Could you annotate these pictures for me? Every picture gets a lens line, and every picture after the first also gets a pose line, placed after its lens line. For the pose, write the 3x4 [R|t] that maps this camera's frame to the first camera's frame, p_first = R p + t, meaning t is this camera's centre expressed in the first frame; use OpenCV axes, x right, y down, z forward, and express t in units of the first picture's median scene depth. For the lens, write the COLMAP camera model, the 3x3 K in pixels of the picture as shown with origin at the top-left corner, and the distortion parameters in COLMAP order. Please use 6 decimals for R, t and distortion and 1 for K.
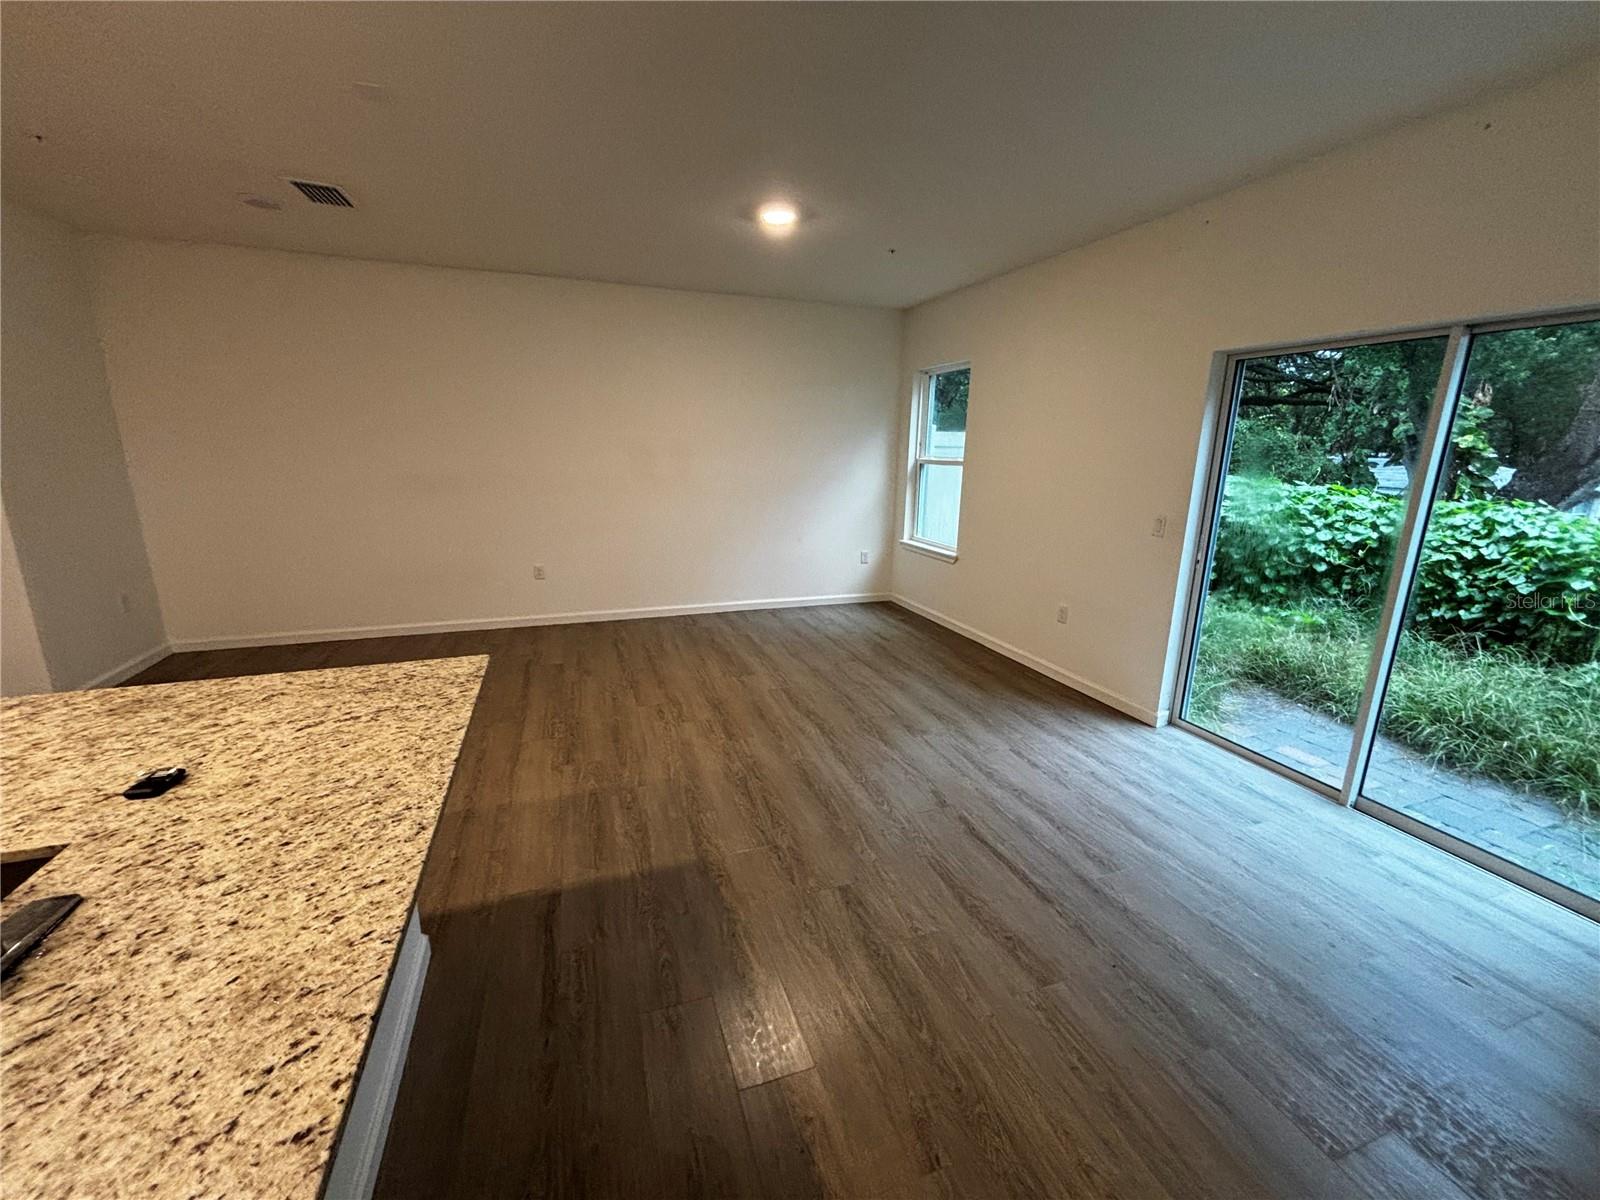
lens RADIAL K [[645.0, 0, 800.0], [0, 645.0, 600.0], [0, 0, 1]] dist [0.000466, 0.004436]
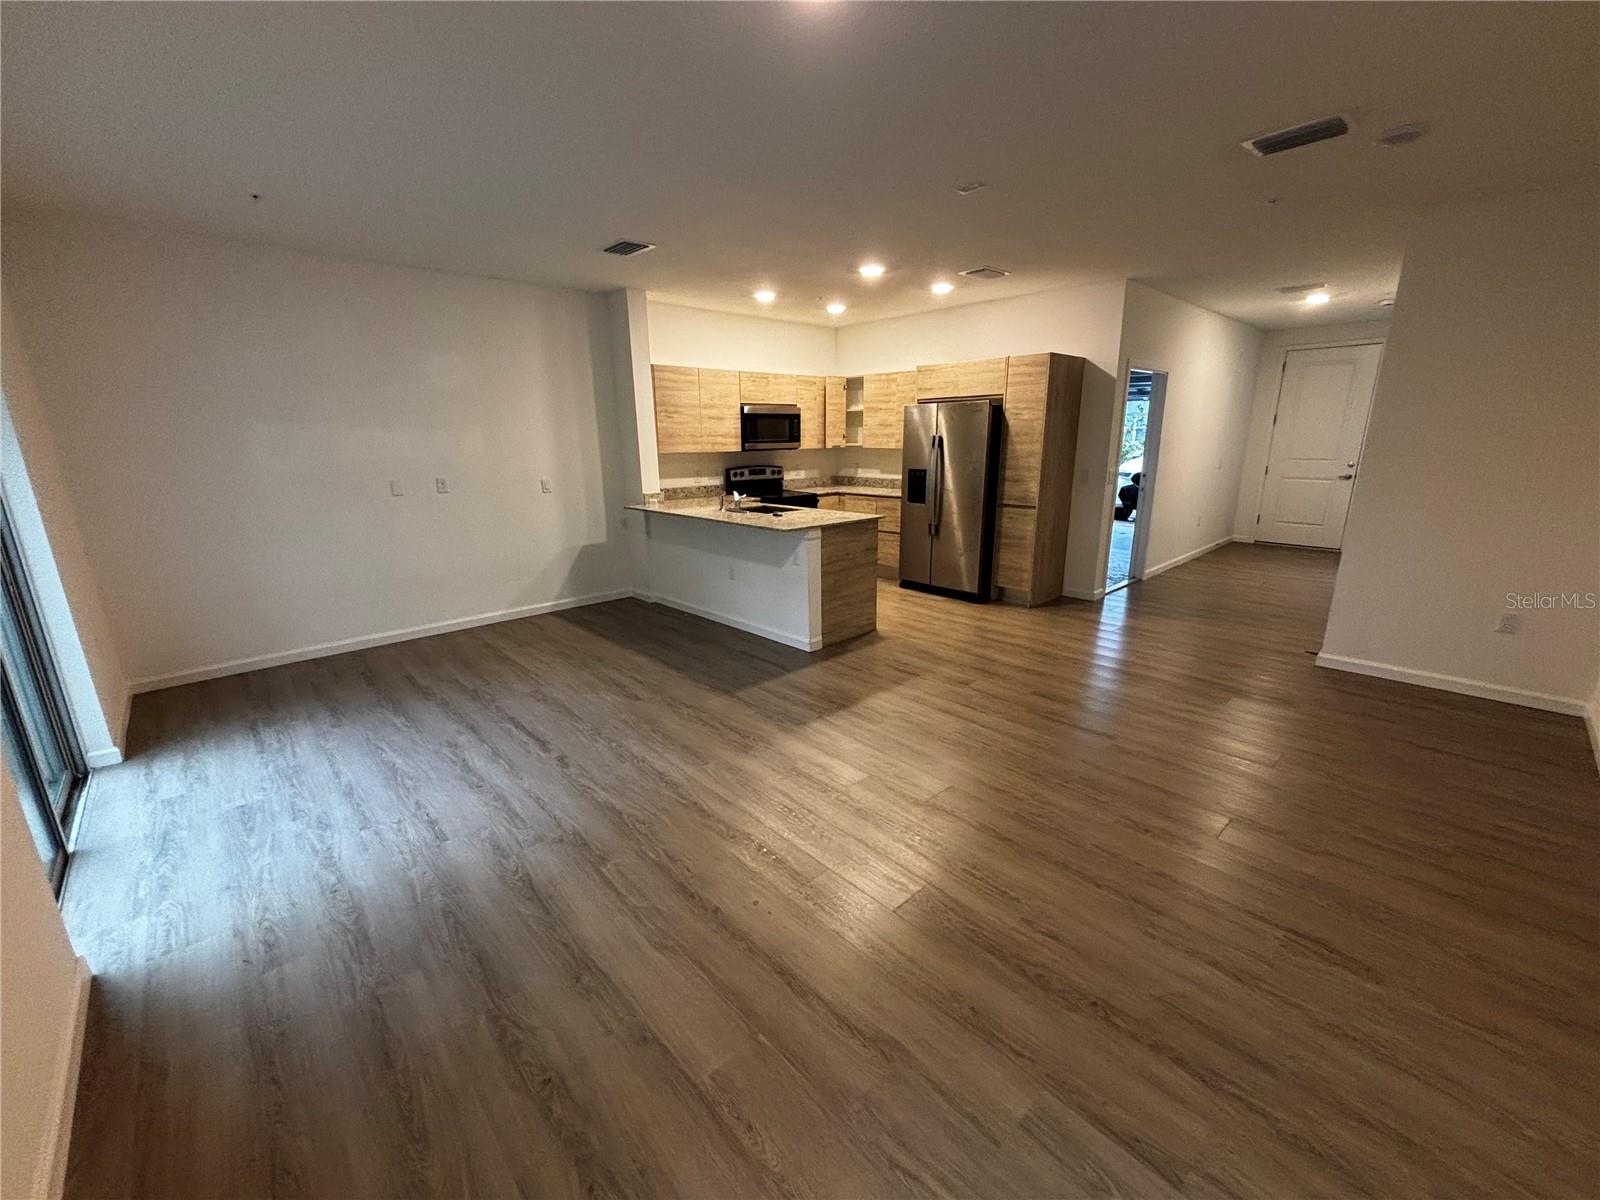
lens RADIAL K [[645.0, 0, 800.0], [0, 645.0, 600.0], [0, 0, 1]] dist [0.000466, 0.004436]
pose [[-0.916594, 0.097589, -0.387727, 0.414687], [-0.097544, 0.885869, 0.453566, -0.794979], [0.387738, 0.453556, -0.802463, 3.220295]]
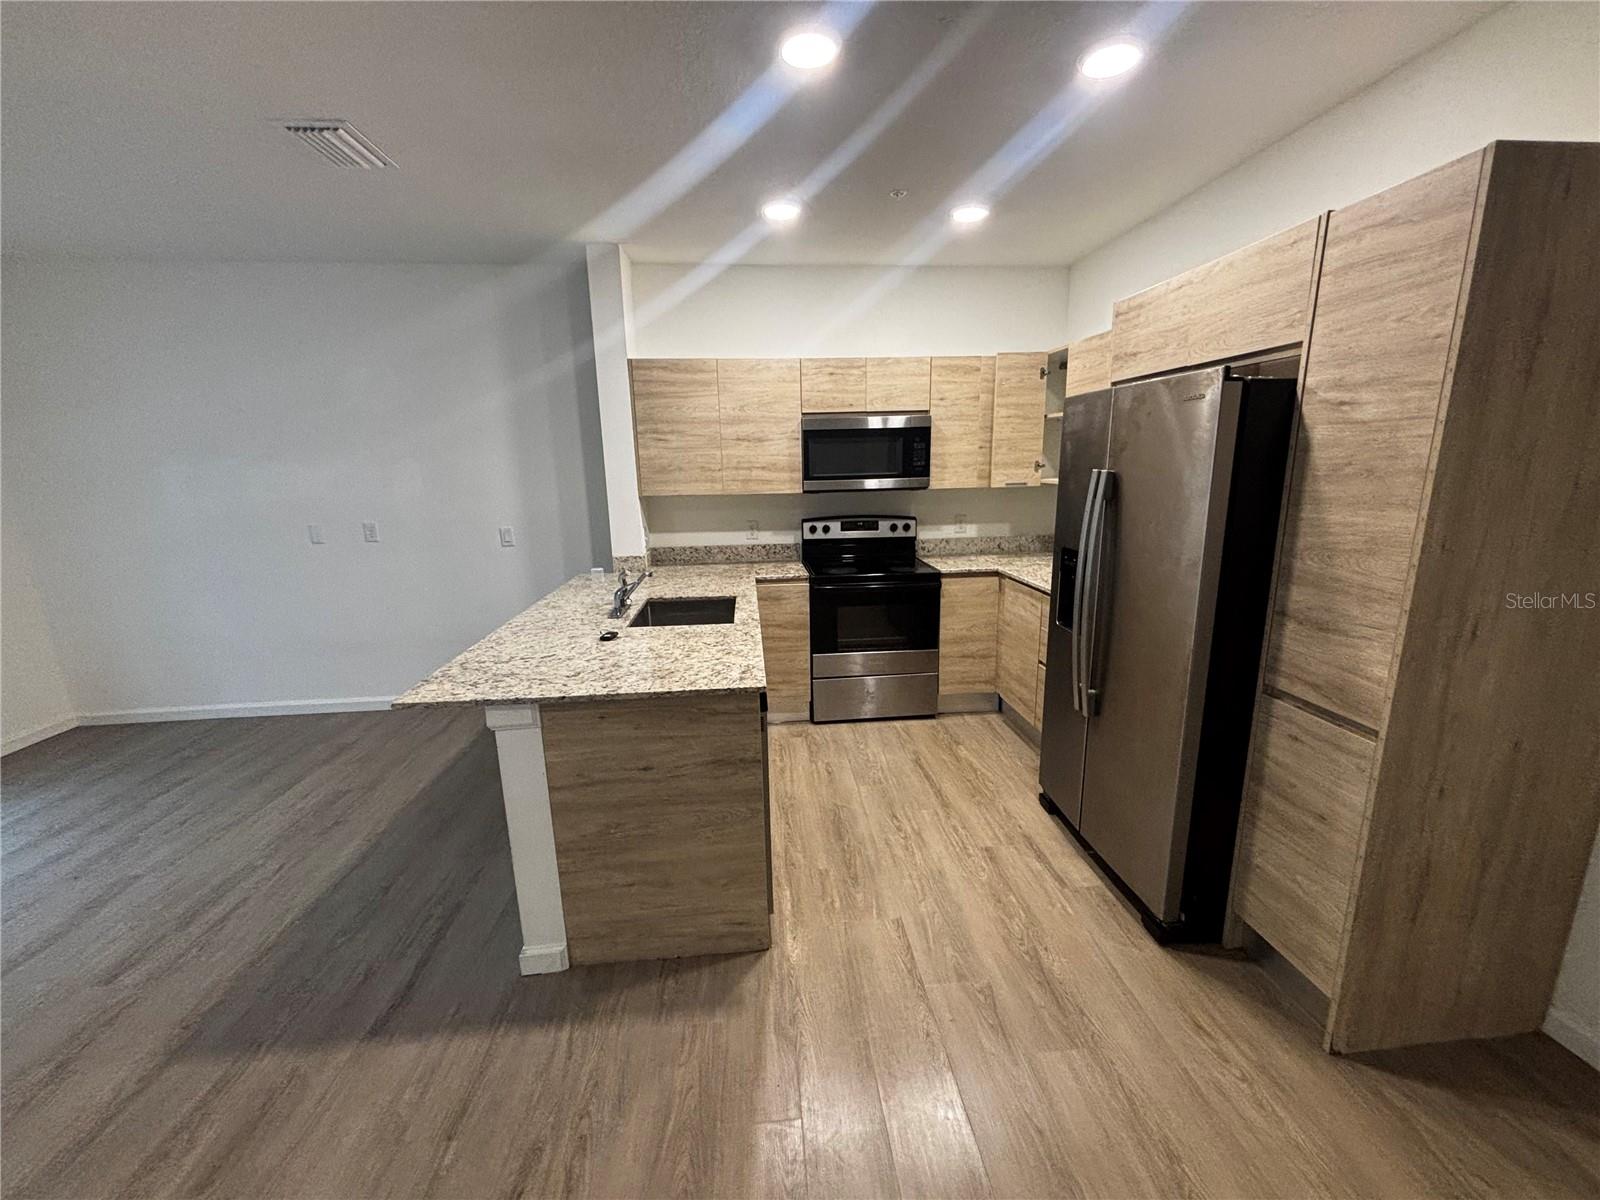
lens RADIAL K [[647.3, 0, 802.7], [0, 647.3, 594.3], [0, 0, 1]] dist [0.001129, 0.000311]
pose [[-0.967355, -0.044717, 0.249448, -1.421917], [0.069778, 0.899264, 0.431805, -0.473358], [-0.243628, 0.435115, -0.866787, 1.753335]]
